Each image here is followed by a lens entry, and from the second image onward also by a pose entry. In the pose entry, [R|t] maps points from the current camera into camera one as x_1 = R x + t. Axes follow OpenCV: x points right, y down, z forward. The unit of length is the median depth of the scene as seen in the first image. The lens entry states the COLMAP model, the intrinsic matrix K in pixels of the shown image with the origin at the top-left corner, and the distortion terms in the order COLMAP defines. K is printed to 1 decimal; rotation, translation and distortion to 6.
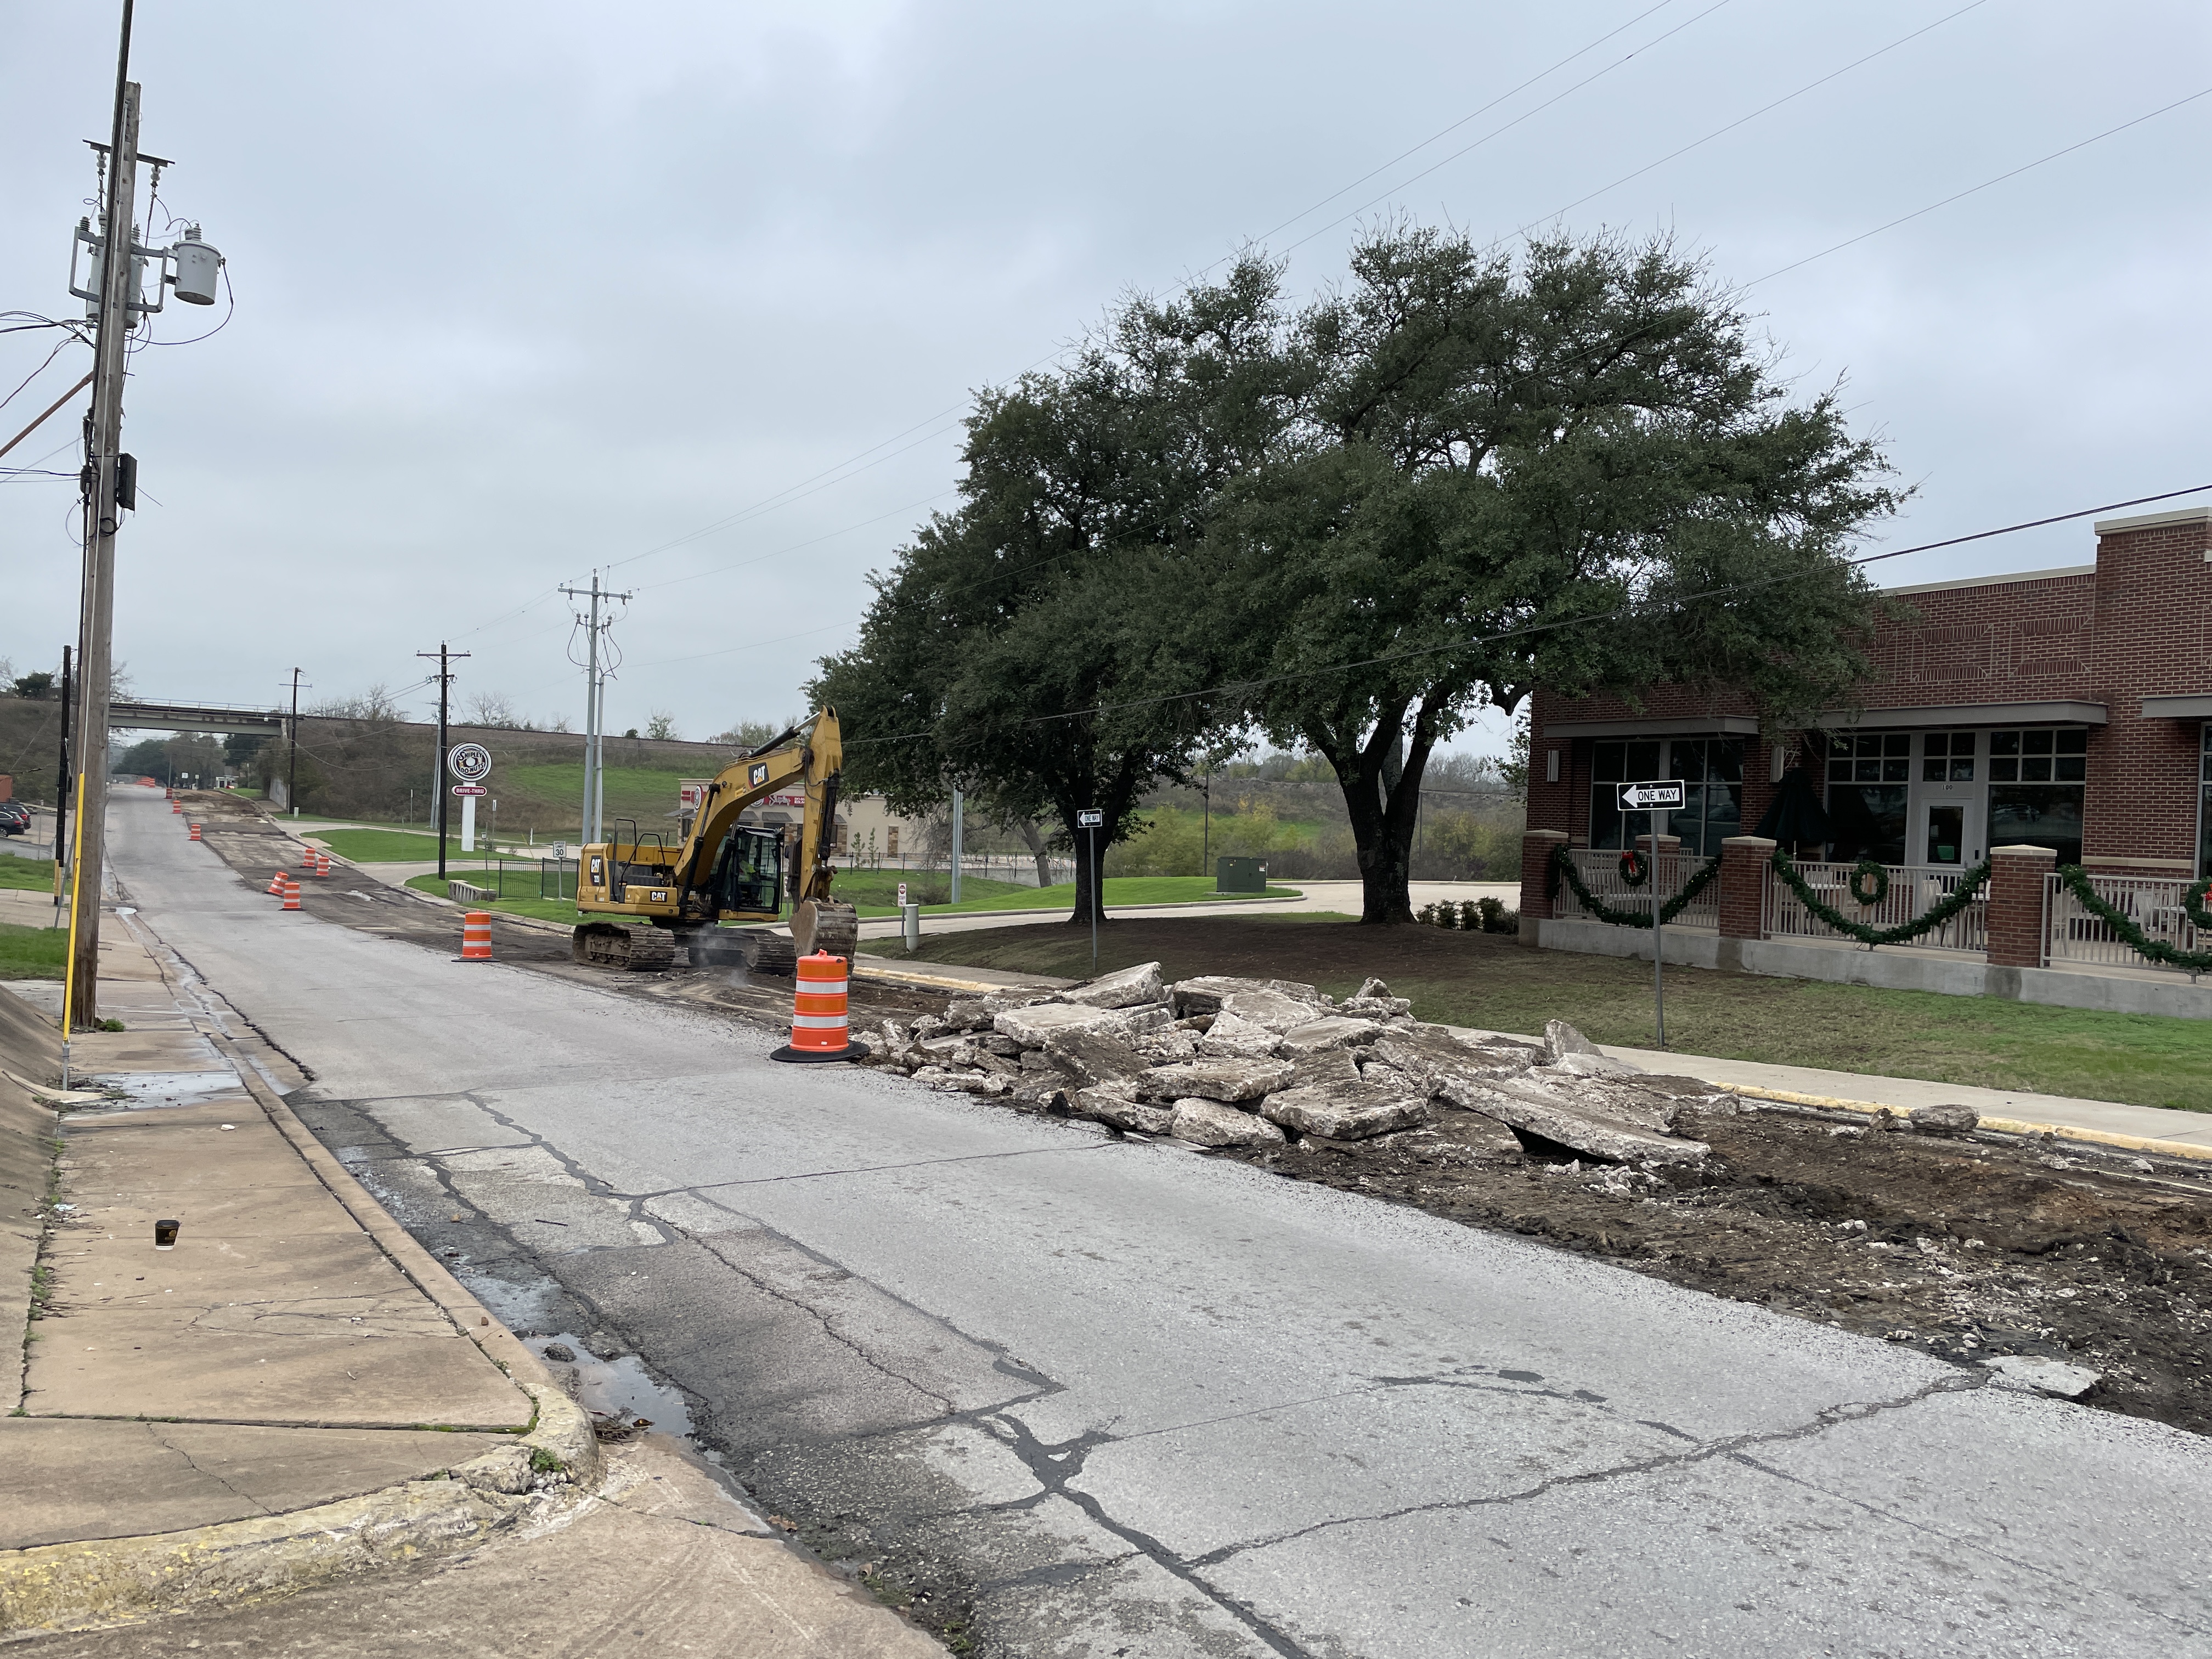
lens RADIAL K [[1731.0, 0, 1121.7], [0, 1731.0, 835.9], [0, 0, 1]] dist [0.072116, -0.083040]
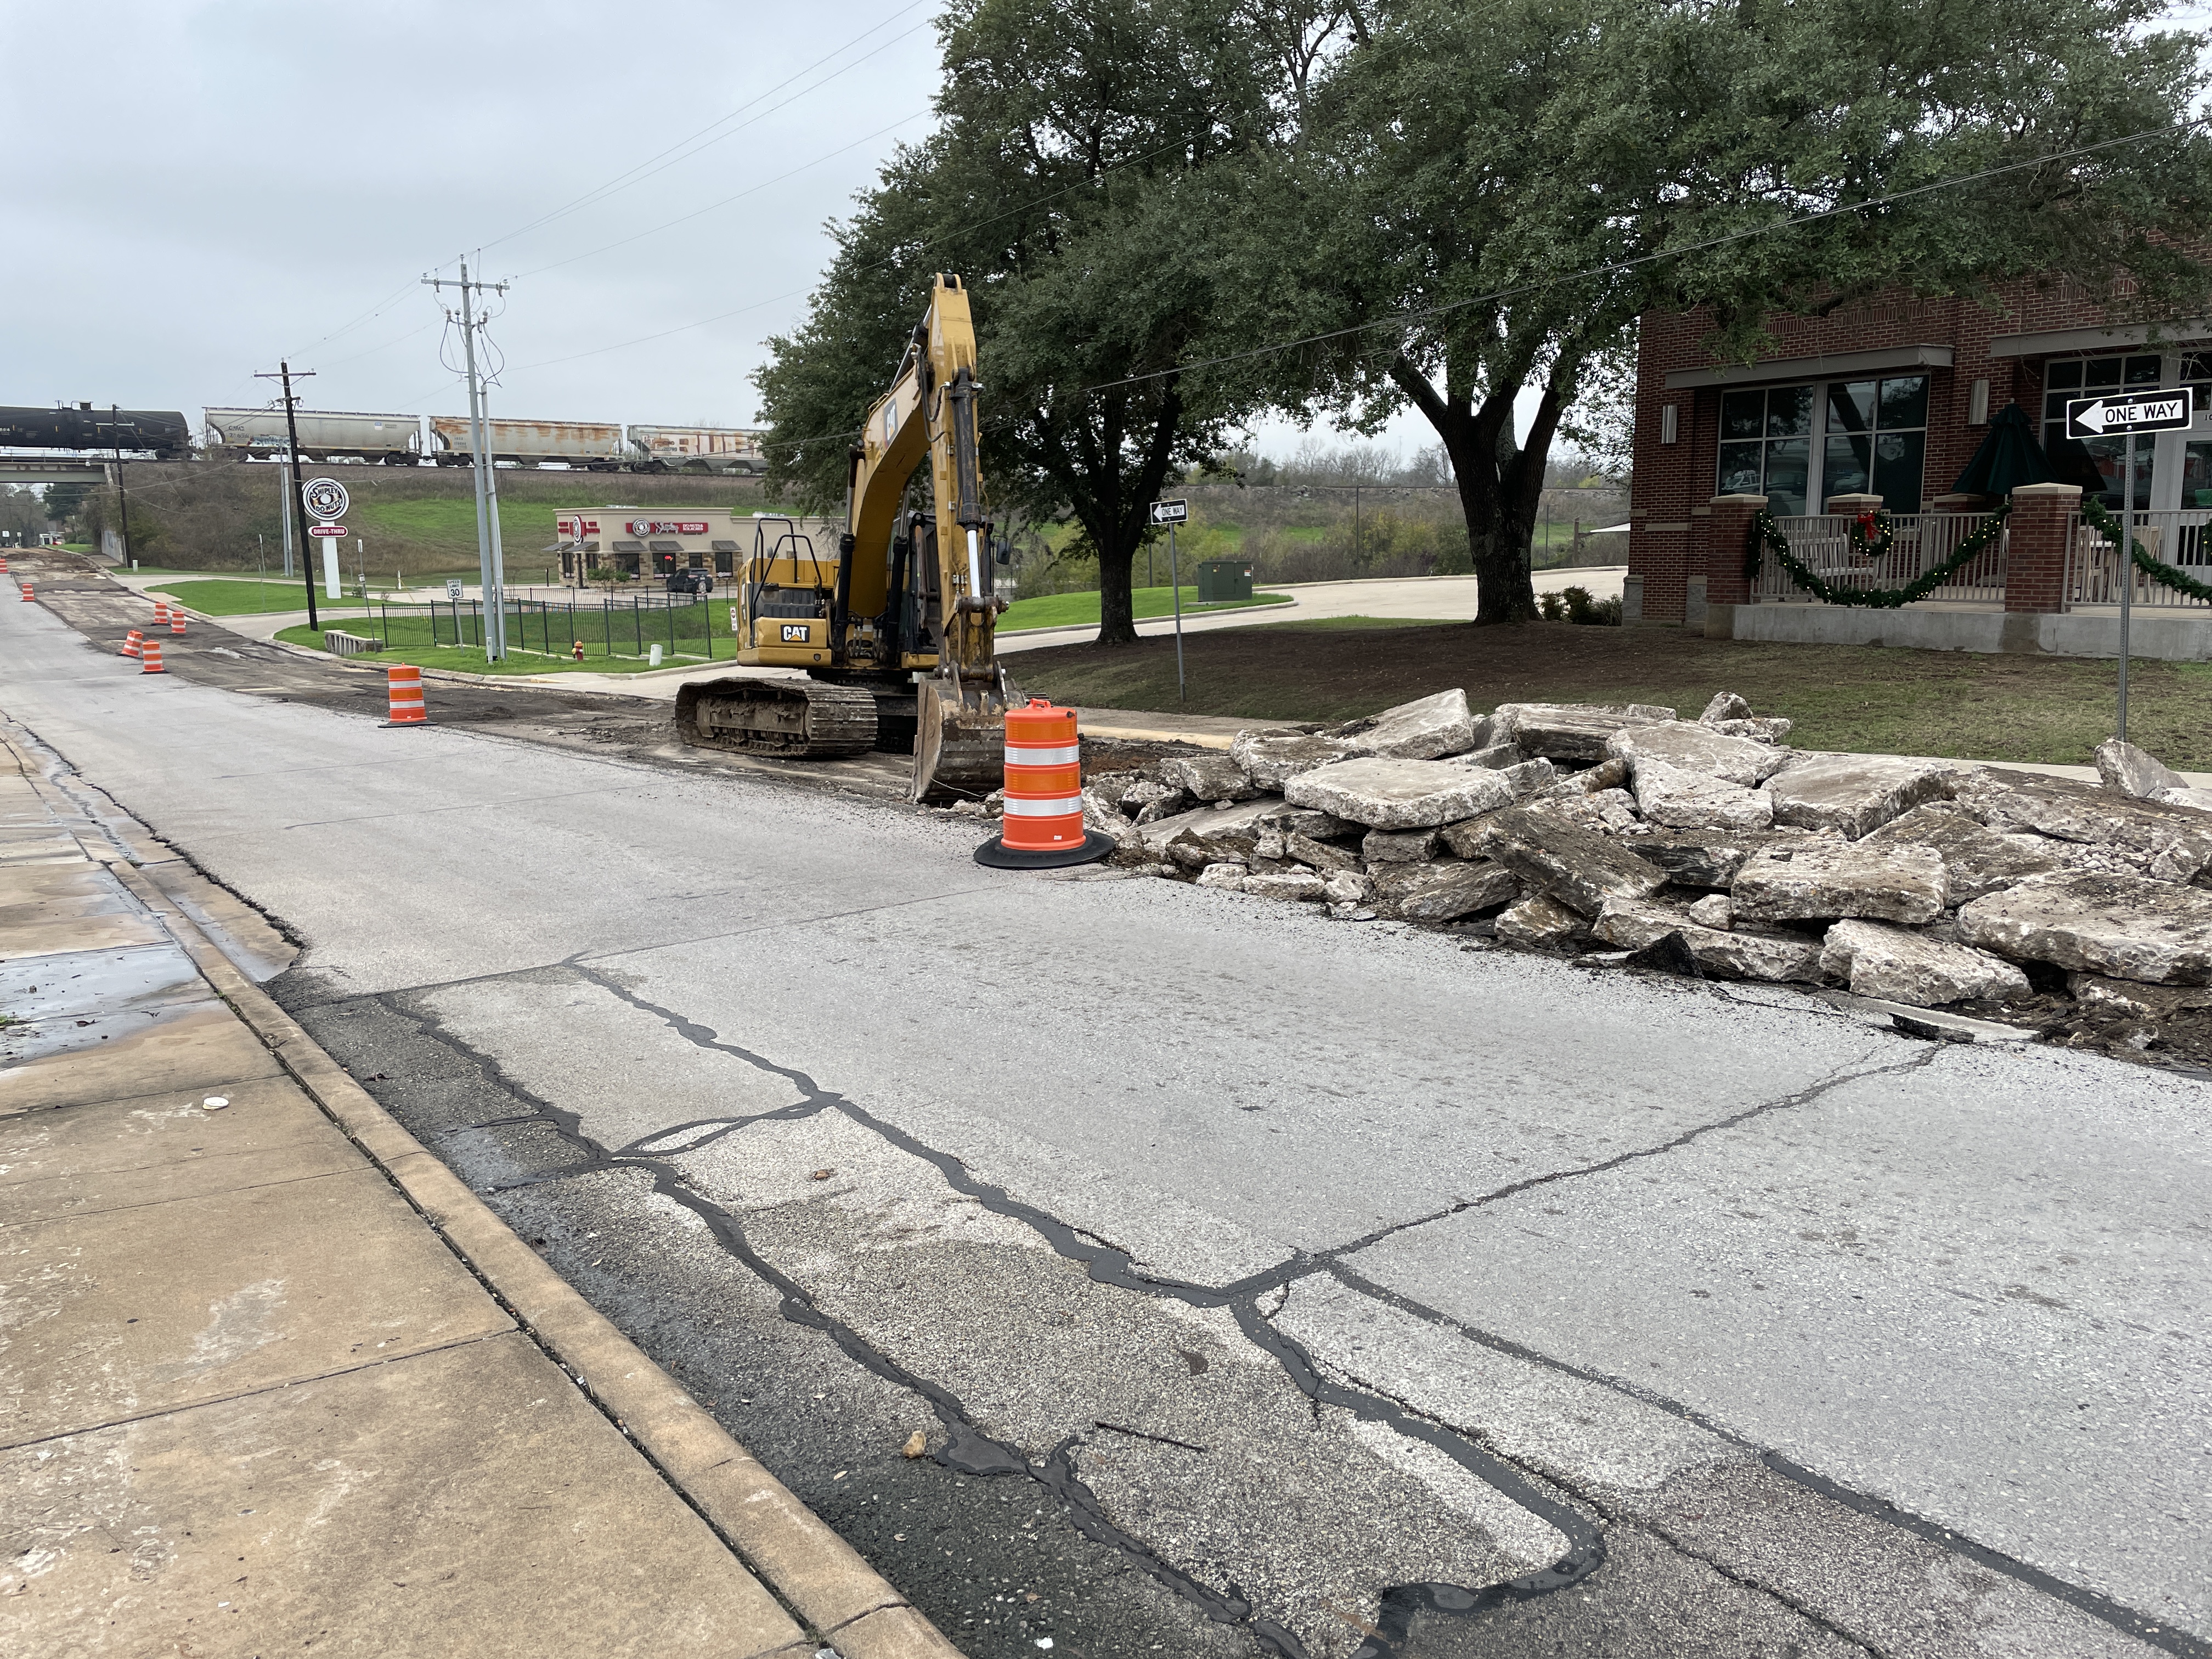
lens RADIAL K [[1731.0, 0, 1098.6], [0, 1731.0, 835.1], [0, 0, 1]] dist [0.072116, -0.083040]
pose [[0.996999, -0.058998, 0.050117, -0.084354], [0.050123, 0.985372, 0.162881, 0.004432], [-0.058993, -0.159880, 0.985372, 0.151258]]
